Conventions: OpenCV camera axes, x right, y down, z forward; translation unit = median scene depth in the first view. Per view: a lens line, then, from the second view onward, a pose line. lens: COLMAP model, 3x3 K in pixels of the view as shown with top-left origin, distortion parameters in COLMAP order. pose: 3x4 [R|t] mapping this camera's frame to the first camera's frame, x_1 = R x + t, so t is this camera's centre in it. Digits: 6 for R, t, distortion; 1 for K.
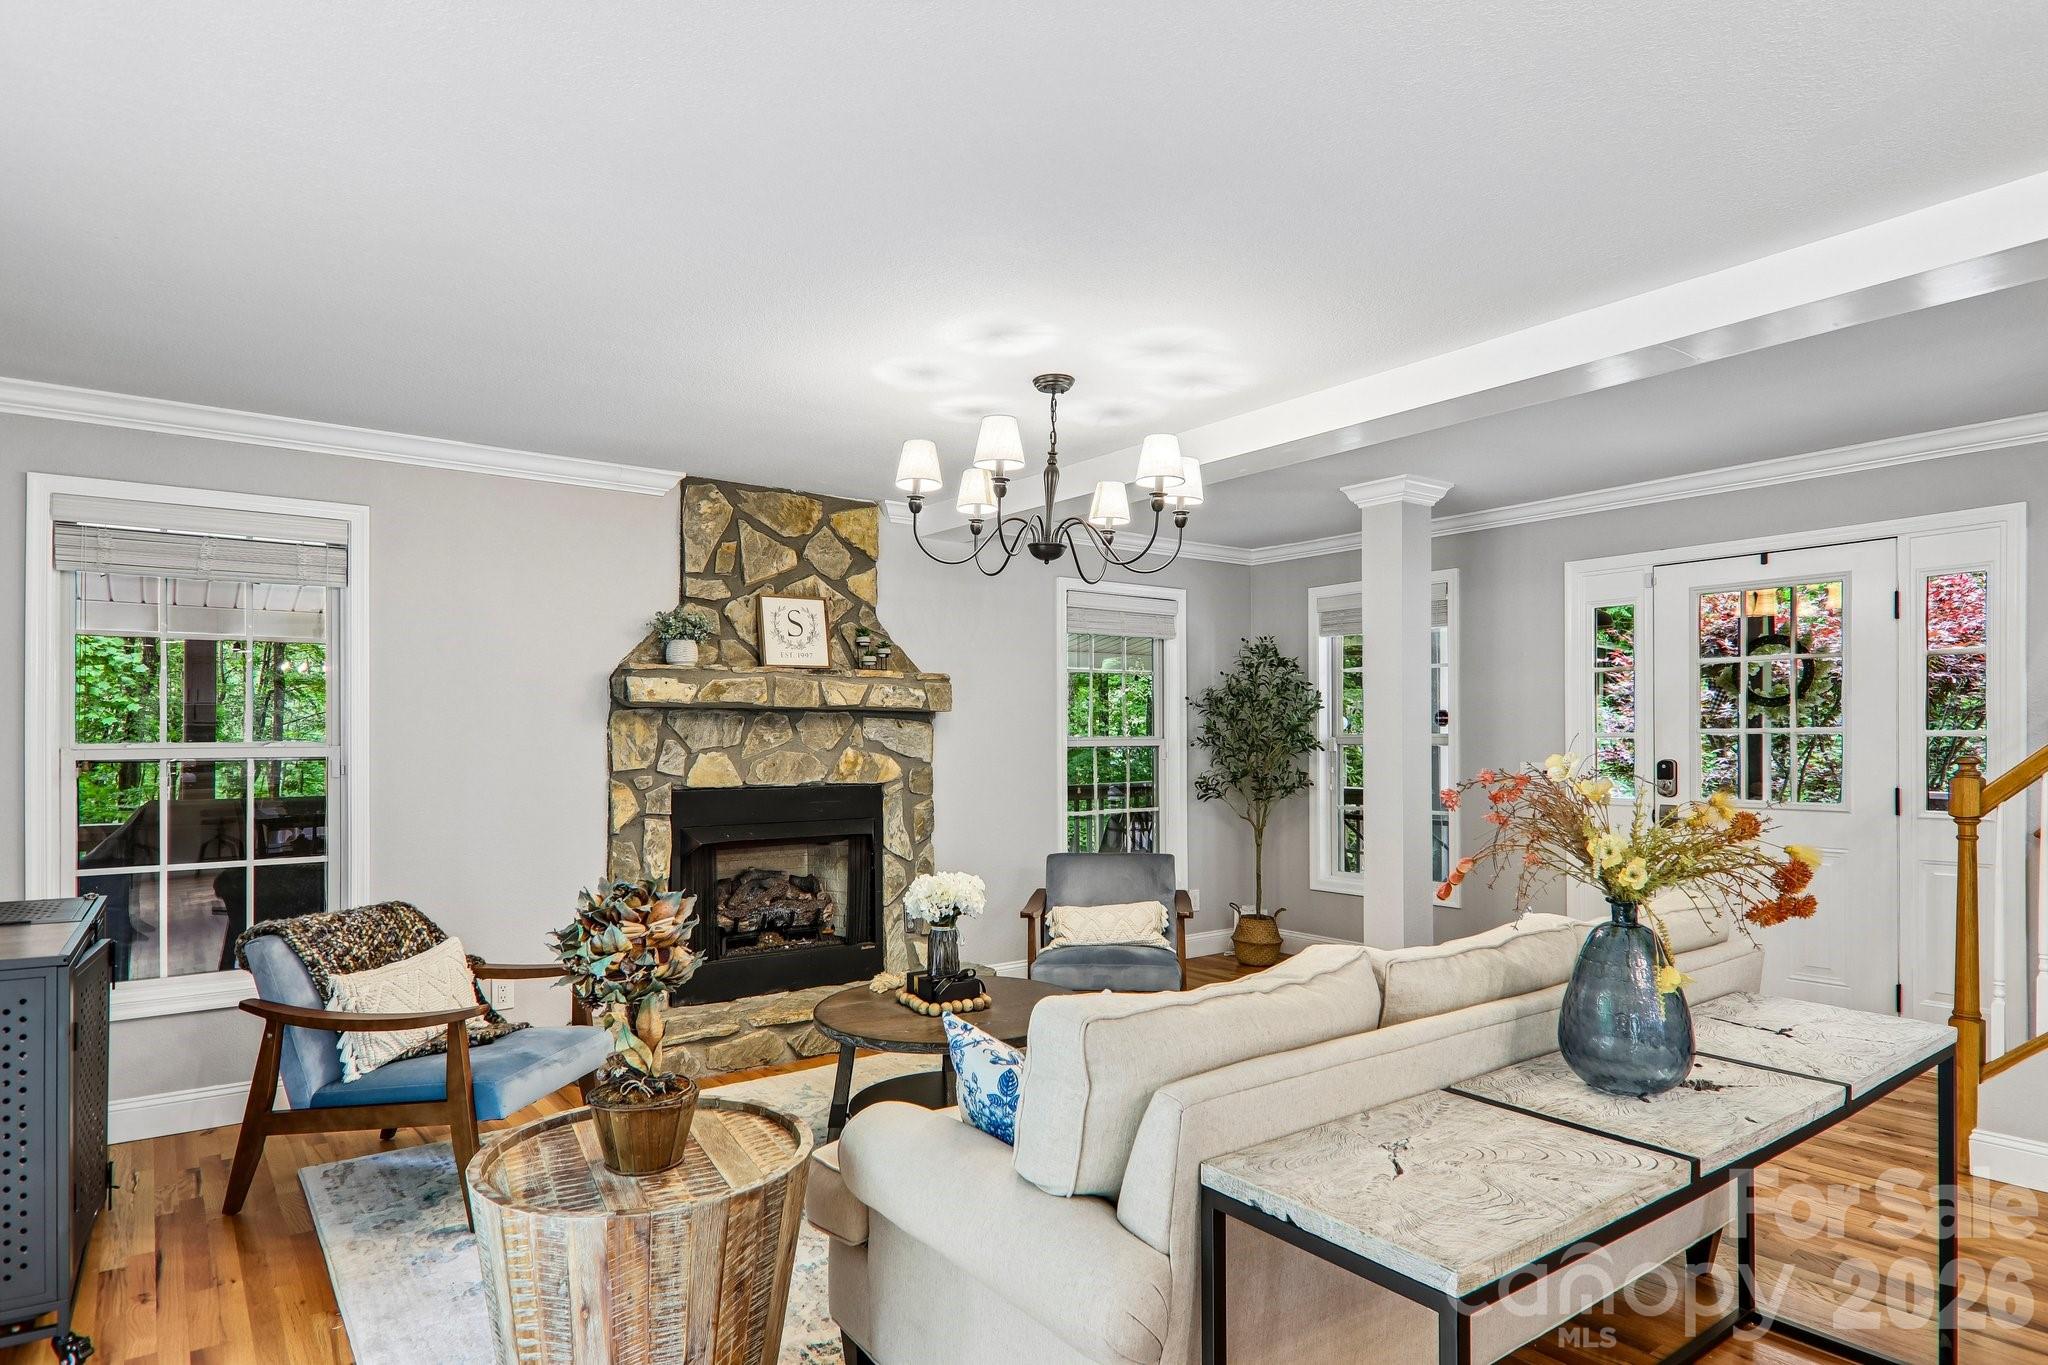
lens RADIAL K [[1117.2, 0, 1005.9], [0, 1117.2, 703.9], [0, 0, 1]] dist [-0.000432, -0.001866]
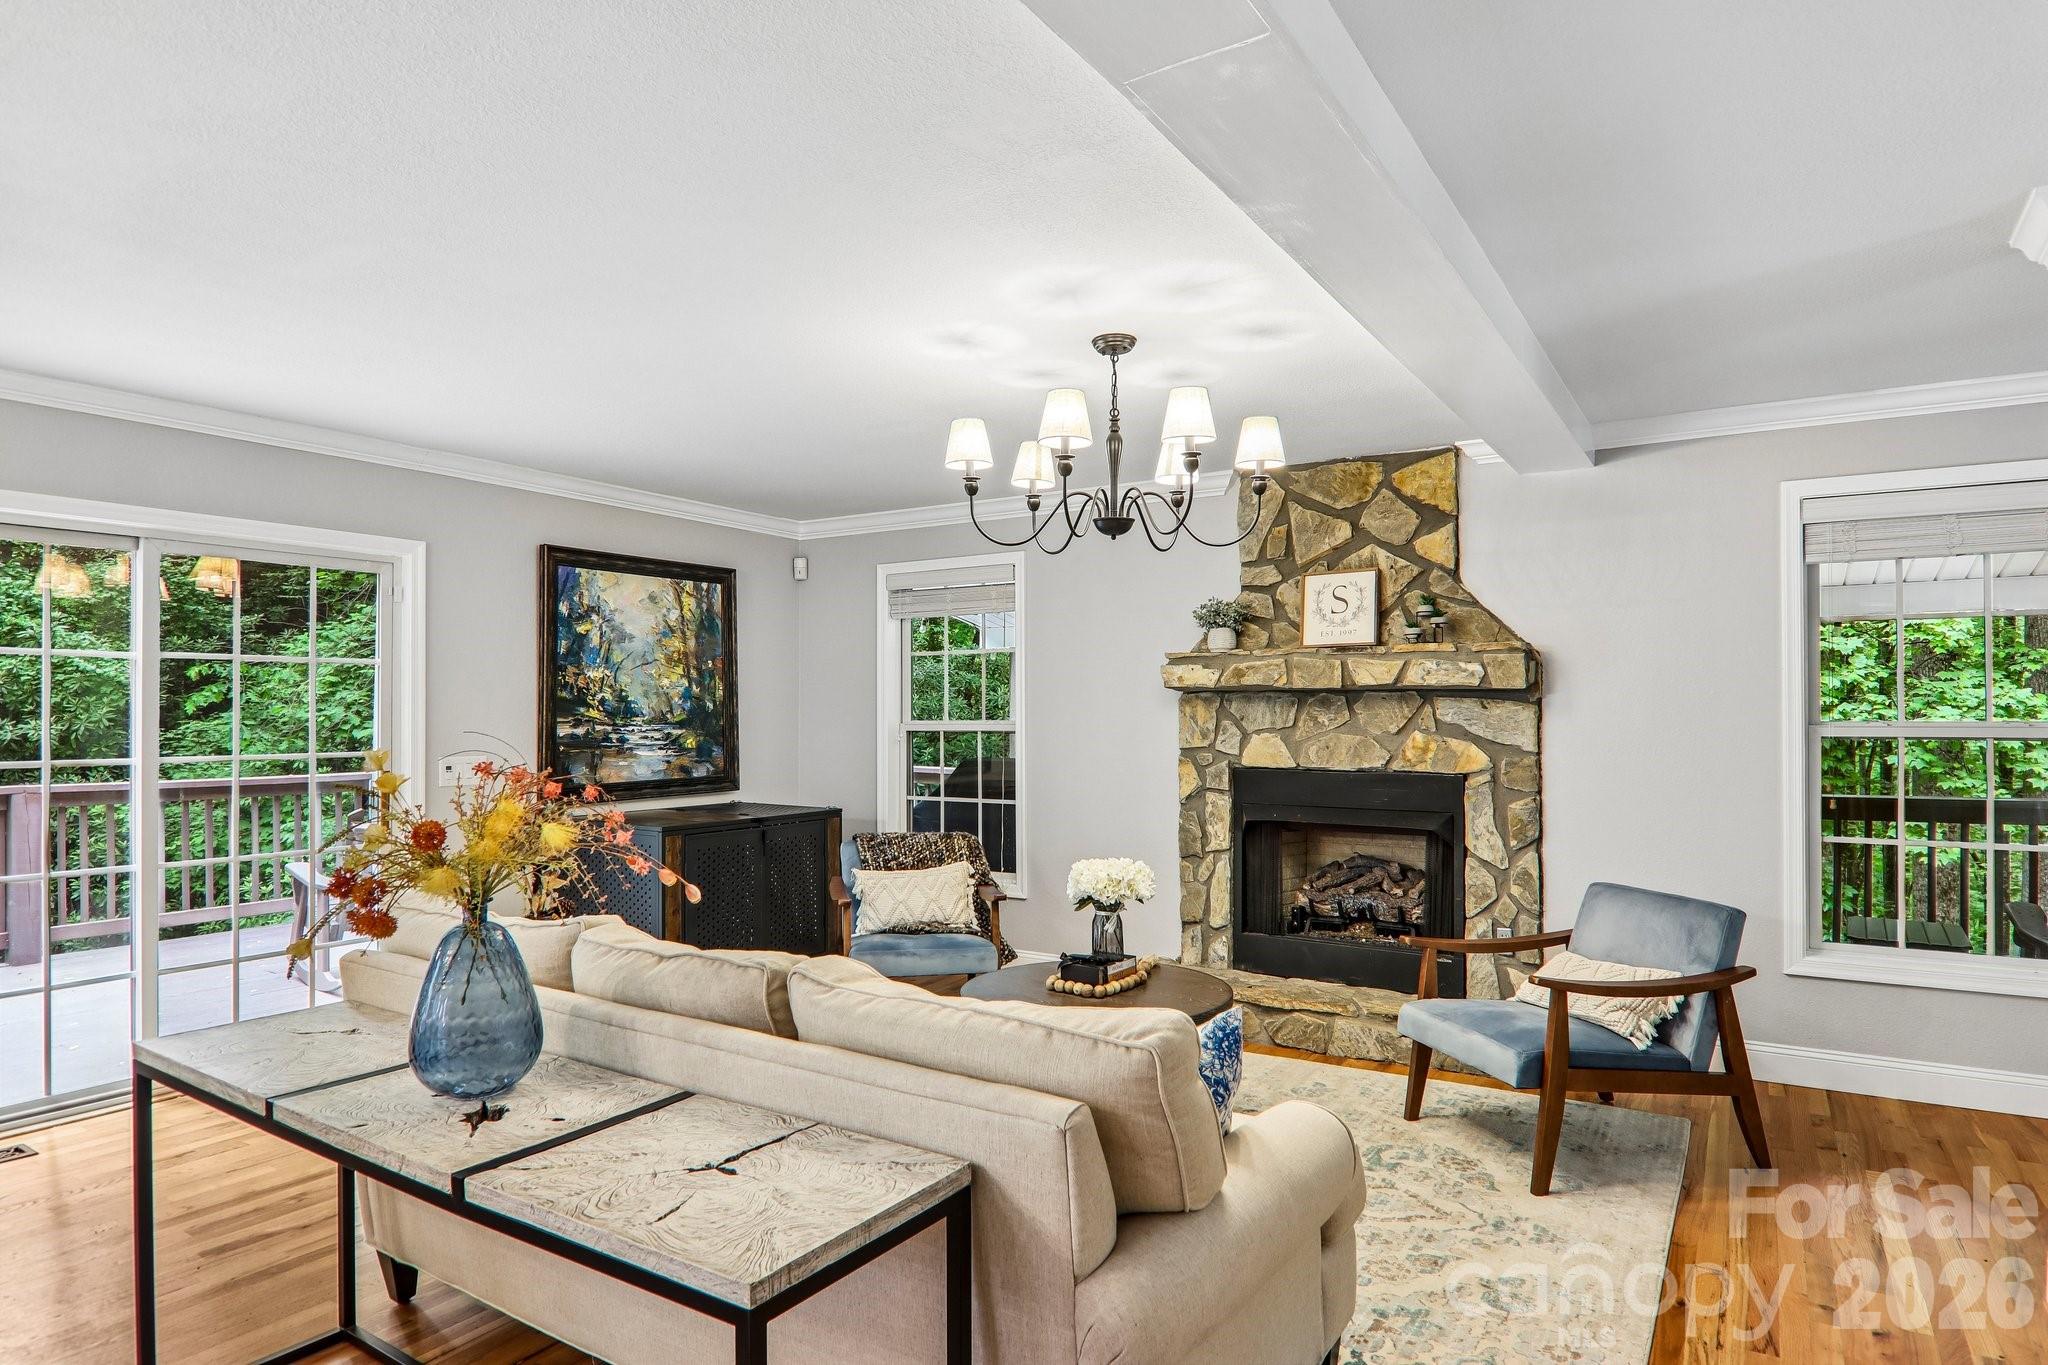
lens RADIAL K [[1136.8, 0, 1021.9], [0, 1136.8, 706.0], [0, 0, 1]] dist [0.001822, -0.019121]
pose [[0.374001, -0.001473, -0.927427, 0.616211], [0.026079, 0.999620, 0.008930, 0.002750], [0.927062, -0.027526, 0.373897, 0.391071]]
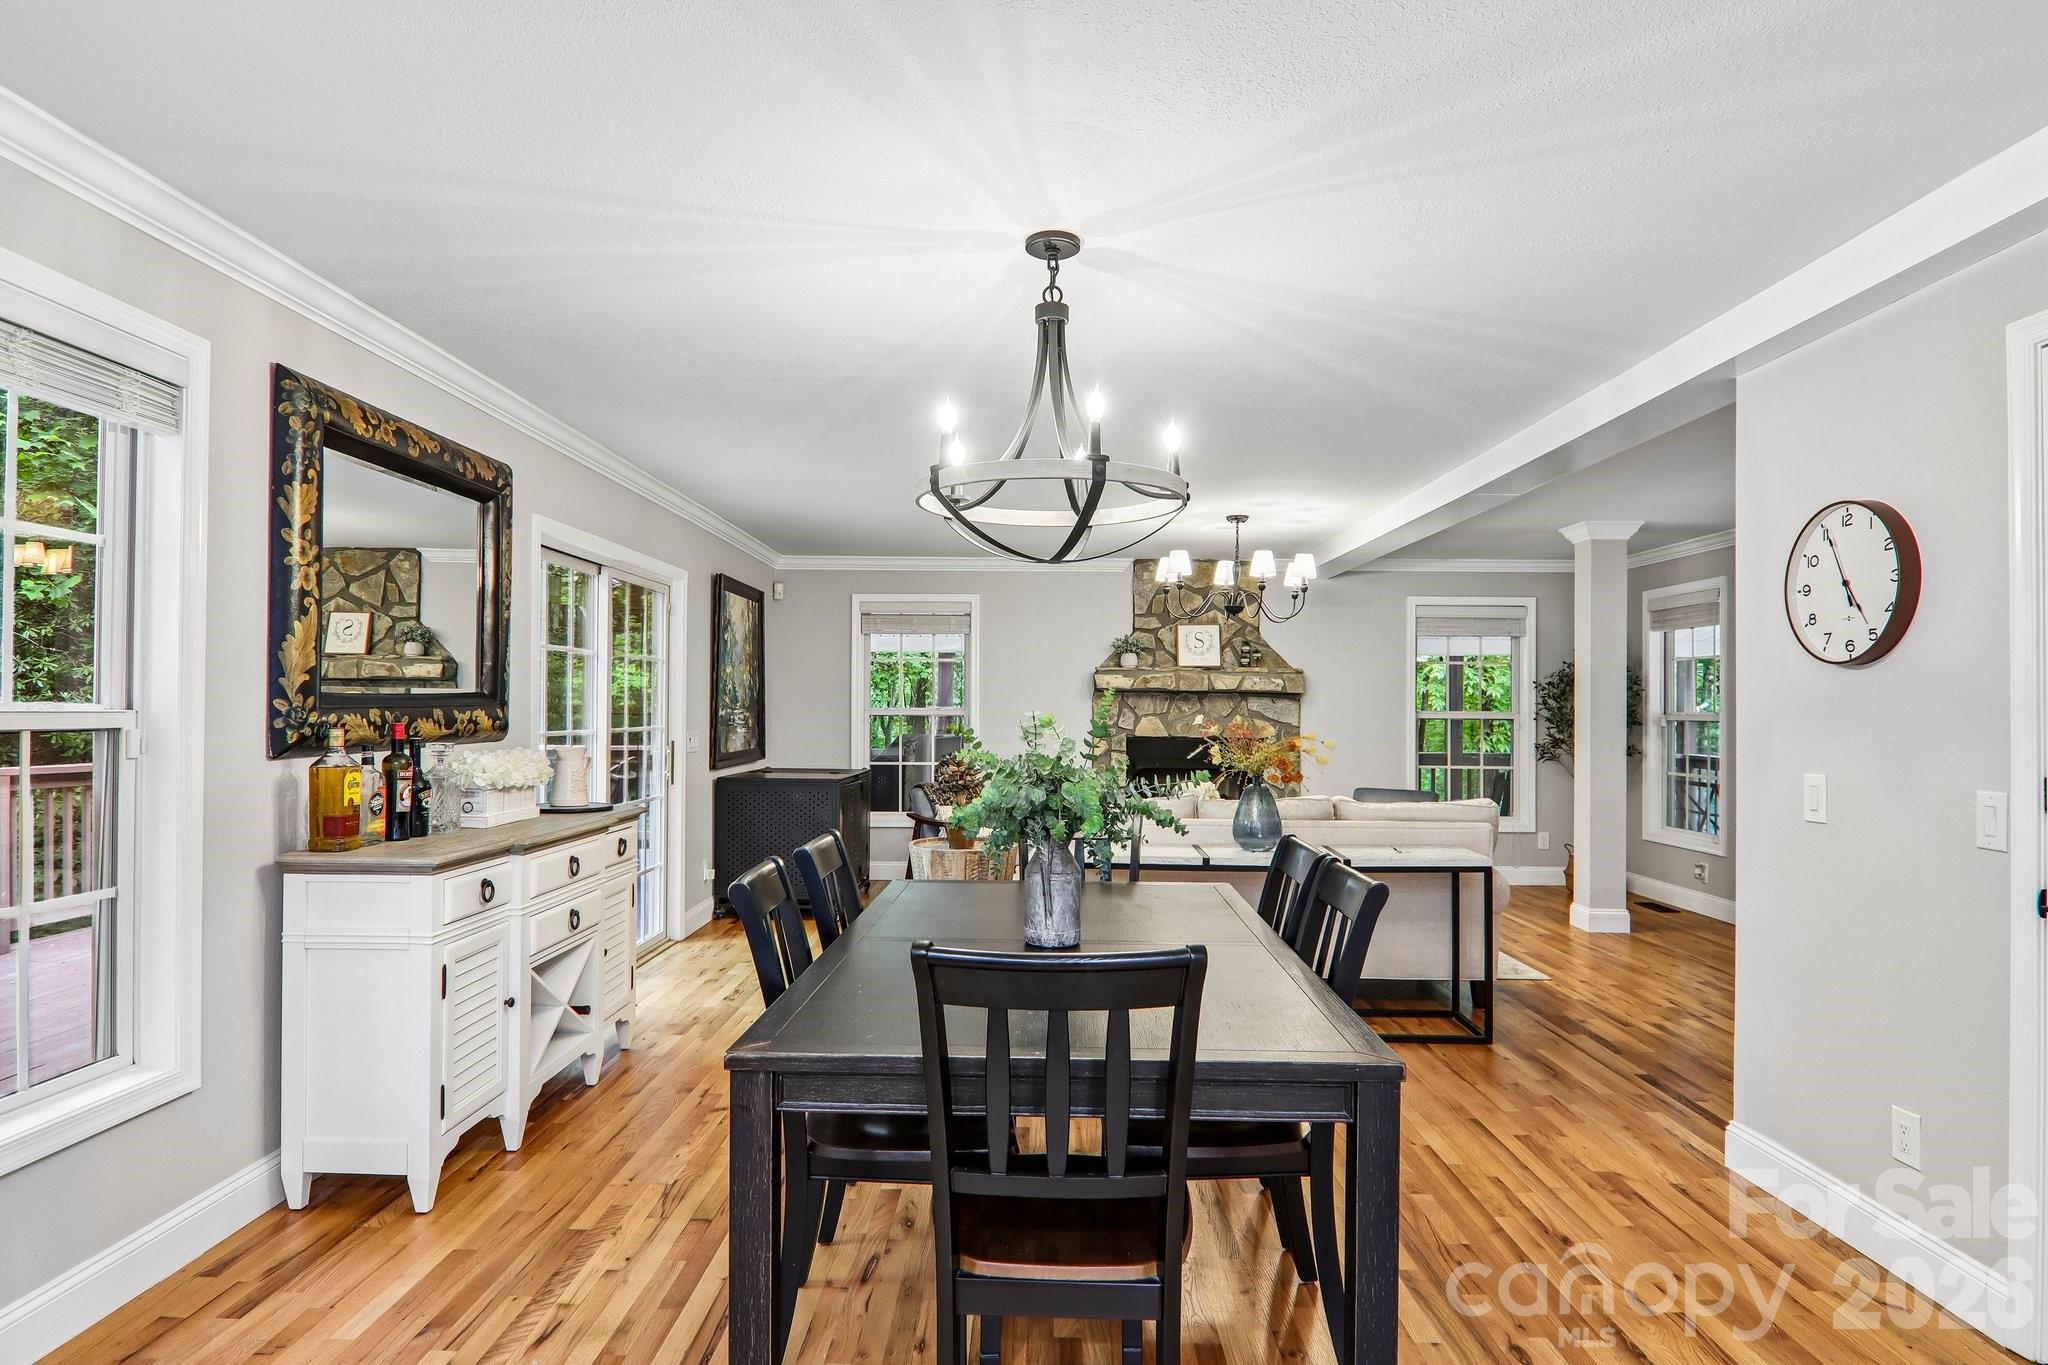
lens RADIAL K [[1117.2, 0, 1005.9], [0, 1117.2, 703.9], [0, 0, 1]] dist [-0.000432, -0.001866]
pose [[0.793716, 0.008702, -0.608227, 0.608117], [0.005403, 0.999757, 0.021354, -0.014434], [0.608265, -0.020235, 0.793476, -0.511356]]
